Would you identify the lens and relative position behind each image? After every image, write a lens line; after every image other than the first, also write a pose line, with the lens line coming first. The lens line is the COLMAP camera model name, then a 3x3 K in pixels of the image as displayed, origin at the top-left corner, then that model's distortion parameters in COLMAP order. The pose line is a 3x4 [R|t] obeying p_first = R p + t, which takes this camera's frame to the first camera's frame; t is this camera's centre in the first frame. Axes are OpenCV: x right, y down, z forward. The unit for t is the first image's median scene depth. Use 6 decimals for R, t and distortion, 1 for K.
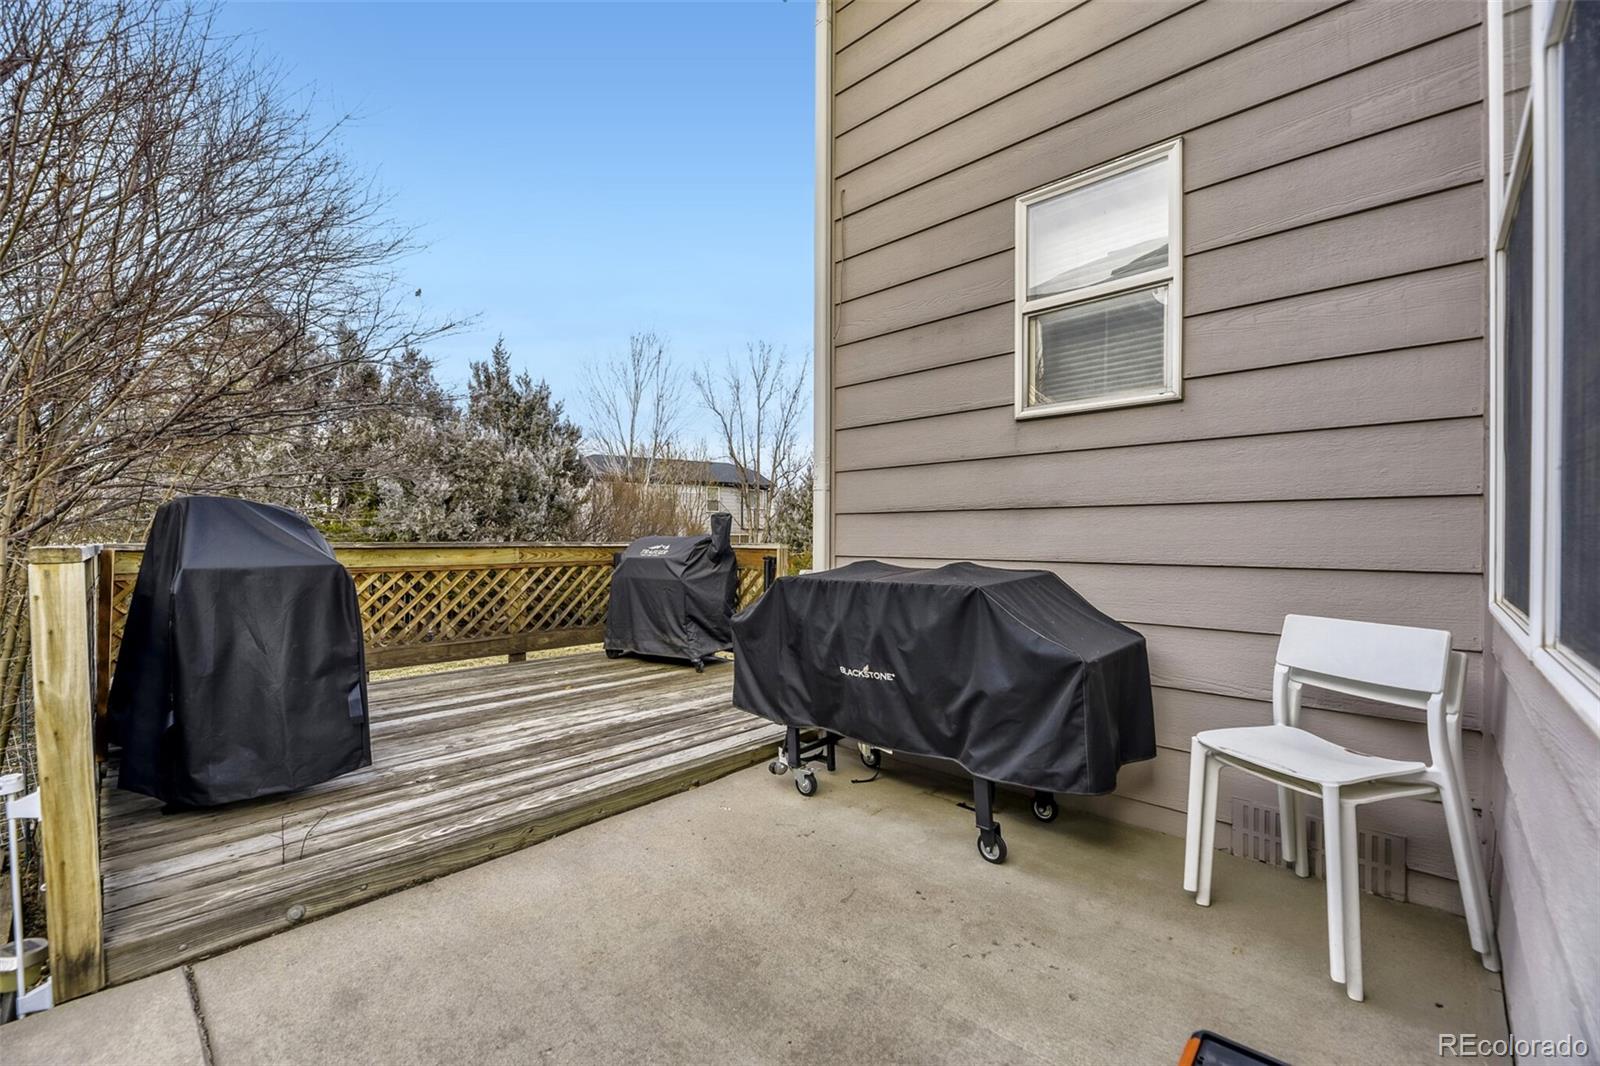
lens RADIAL K [[679.3, 0, 799.3], [0, 679.3, 552.4], [0, 0, 1]] dist [-0.000961, -0.000452]
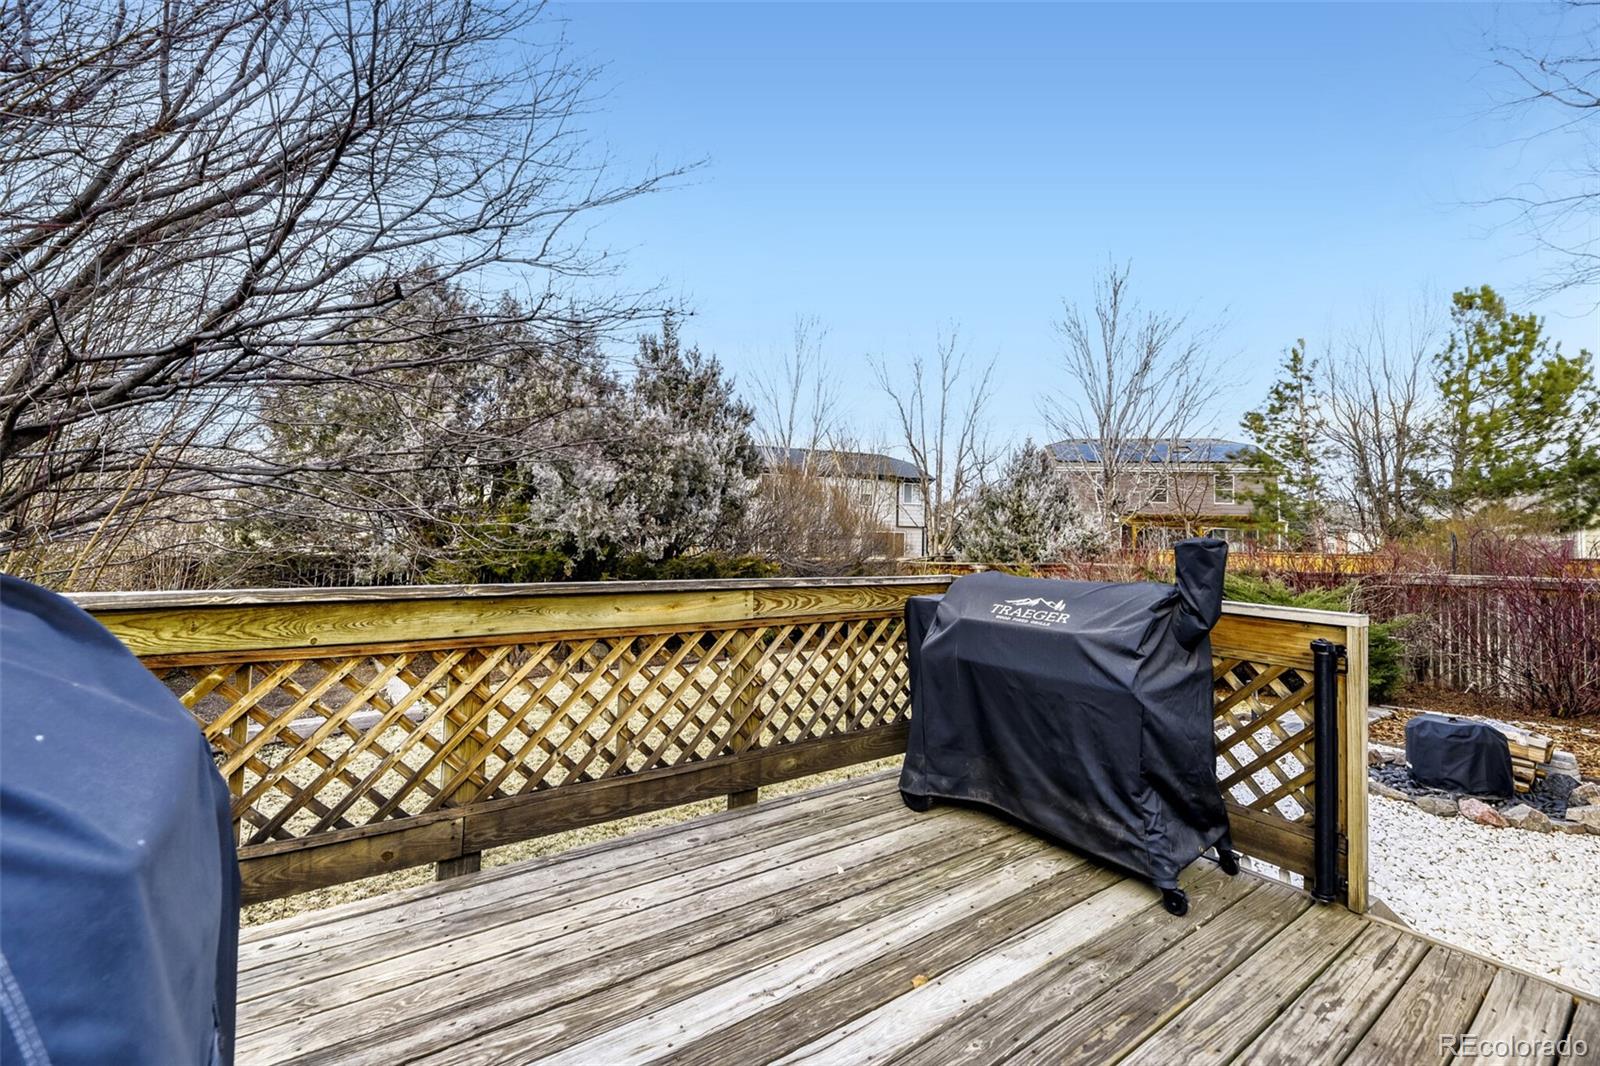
lens RADIAL K [[662.4, 0, 796.3], [0, 662.4, 532.7], [0, 0, 1]] dist [-0.016037, 0.000043]
pose [[0.982732, 0.027405, -0.182991, -0.149862], [-0.030536, 0.999431, -0.014314, -0.024050], [0.182495, 0.019655, 0.983010, 0.257837]]
